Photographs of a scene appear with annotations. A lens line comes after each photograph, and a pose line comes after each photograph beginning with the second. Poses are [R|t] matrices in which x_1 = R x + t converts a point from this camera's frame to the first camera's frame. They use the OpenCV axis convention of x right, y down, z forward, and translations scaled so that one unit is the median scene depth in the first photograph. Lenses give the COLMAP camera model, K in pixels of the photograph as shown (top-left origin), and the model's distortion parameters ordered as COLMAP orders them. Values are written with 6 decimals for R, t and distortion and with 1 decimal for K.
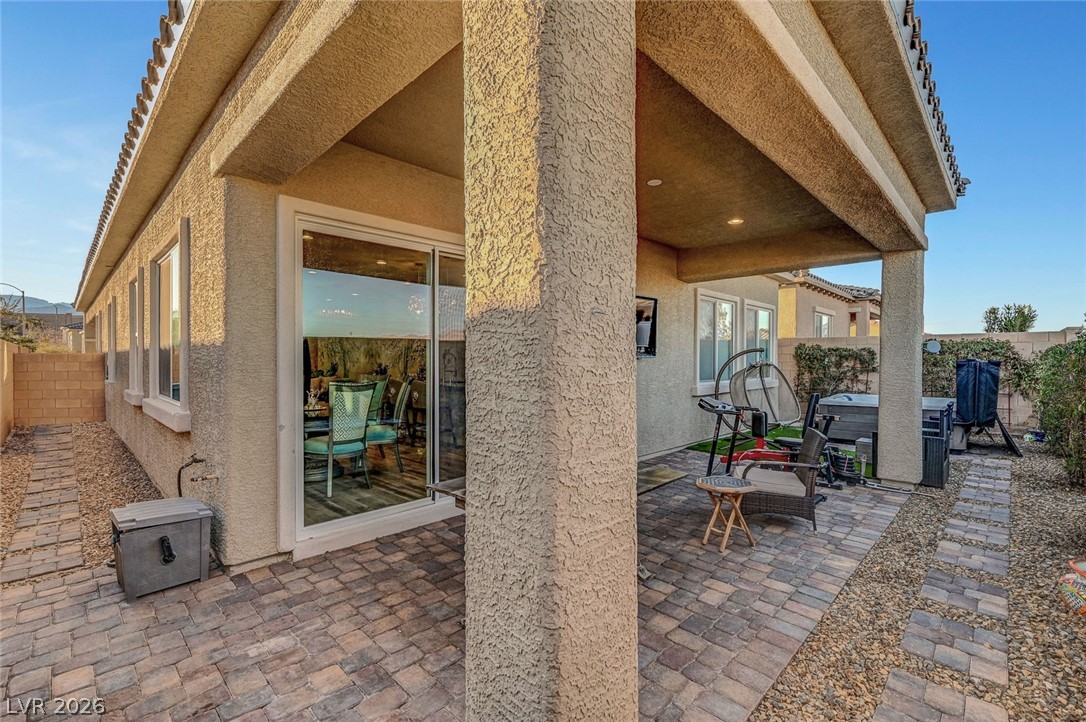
lens RADIAL K [[470.6, 0, 543.4], [0, 470.6, 363.5], [0, 0, 1]] dist [0.000275, 0.000070]
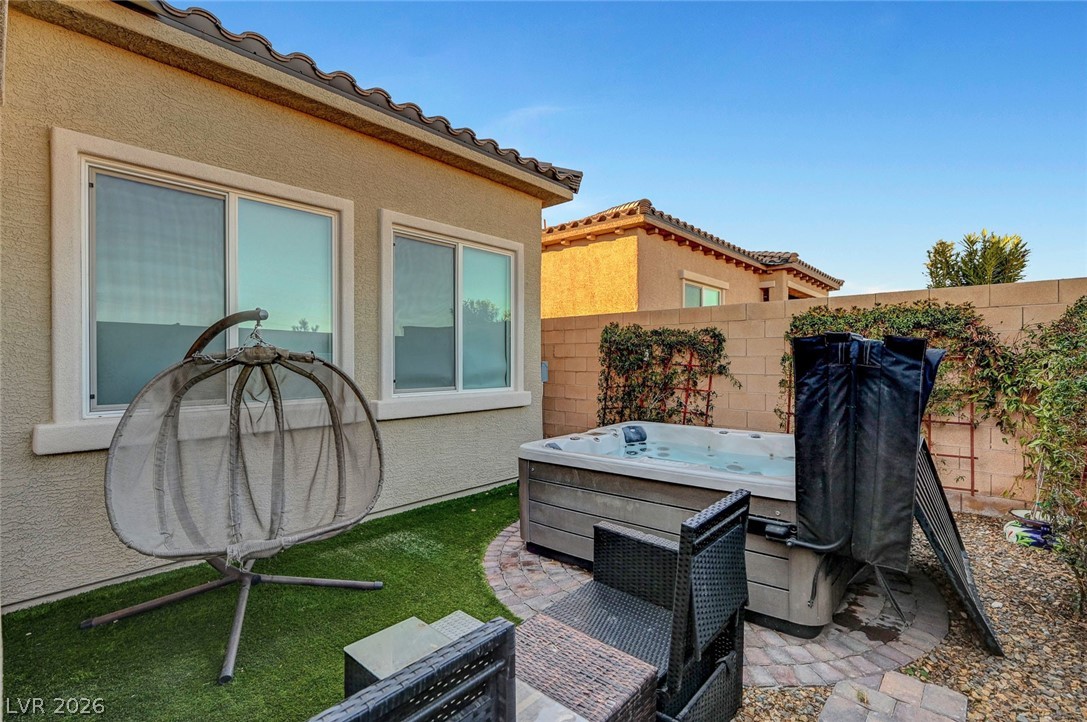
lens RADIAL K [[505.6, 0, 527.5], [0, 505.6, 364.0], [0, 0, 1]] dist [0.003394, 0.001644]
pose [[0.999016, -0.002839, 0.044250, 0.869979], [0.002950, 0.999993, -0.002447, 0.012927], [-0.044242, 0.002575, 0.999018, 0.854734]]
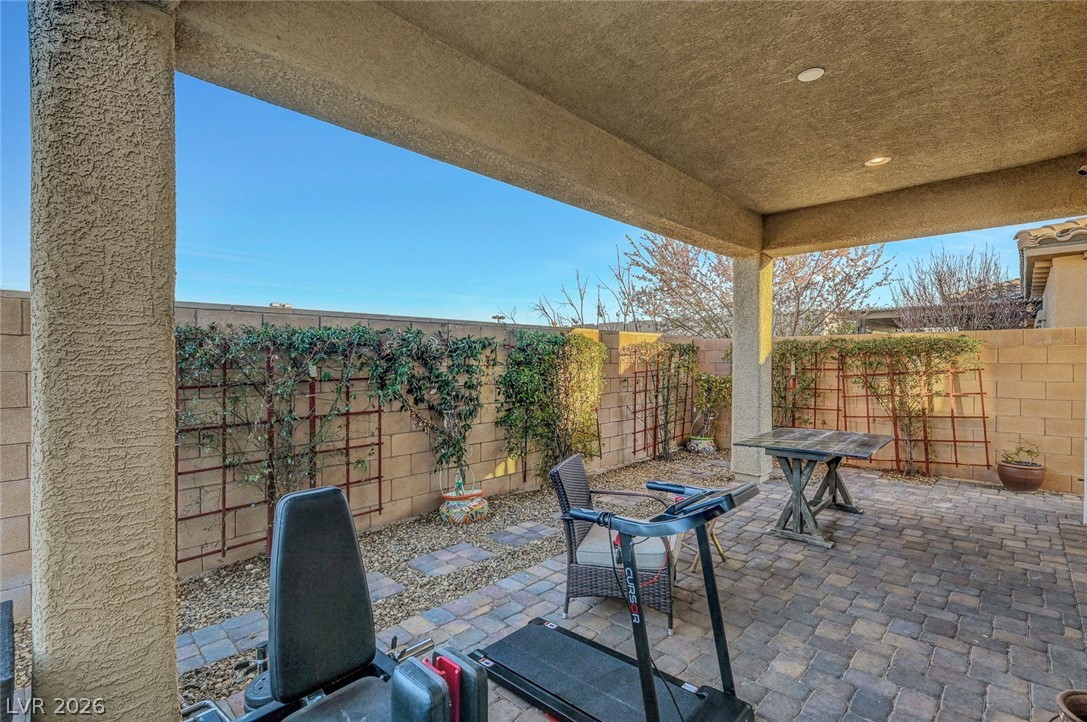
lens RADIAL K [[505.6, 0, 546.4], [0, 505.6, 360.8], [0, 0, 1]] dist [0.003394, 0.001644]
pose [[-0.999762, 0.000749, -0.021813, 0.470996], [0.000416, 0.999884, 0.015251, -0.010666], [0.021821, 0.015238, -0.999646, 1.307187]]
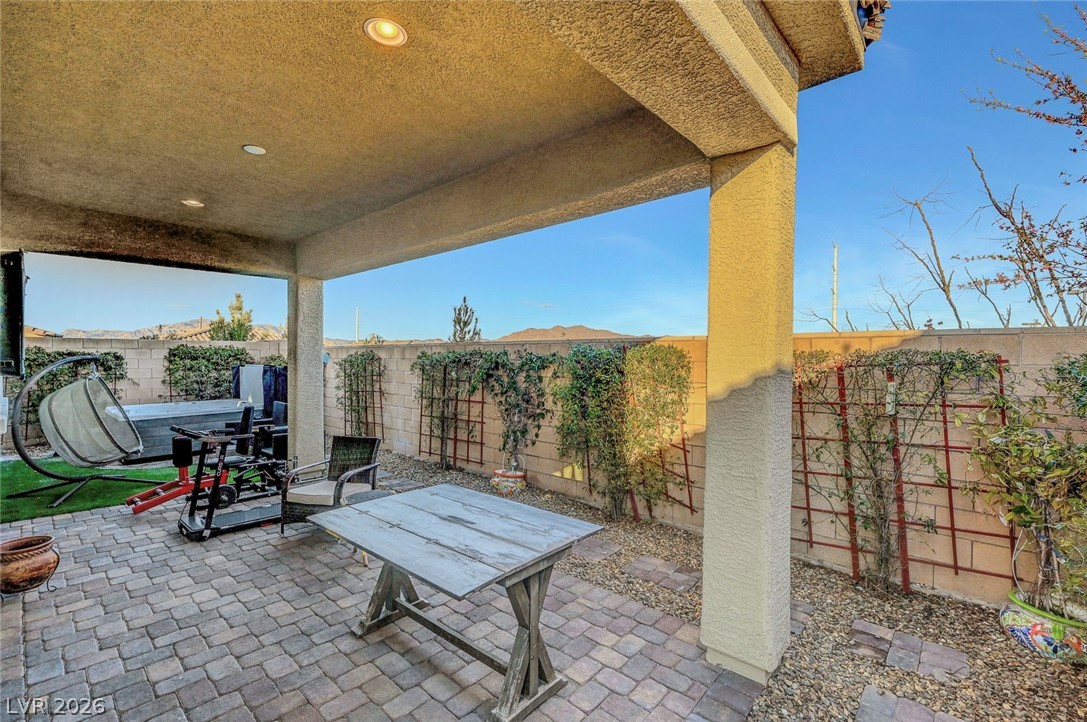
lens RADIAL K [[471.1, 0, 547.5], [0, 471.1, 360.1], [0, 0, 1]] dist [0.000275, 0.000070]
pose [[-0.052216, -0.009338, 0.998592, -0.439440], [0.009995, 0.999901, 0.009873, -0.035321], [-0.998586, 0.010496, -0.052117, 0.443187]]
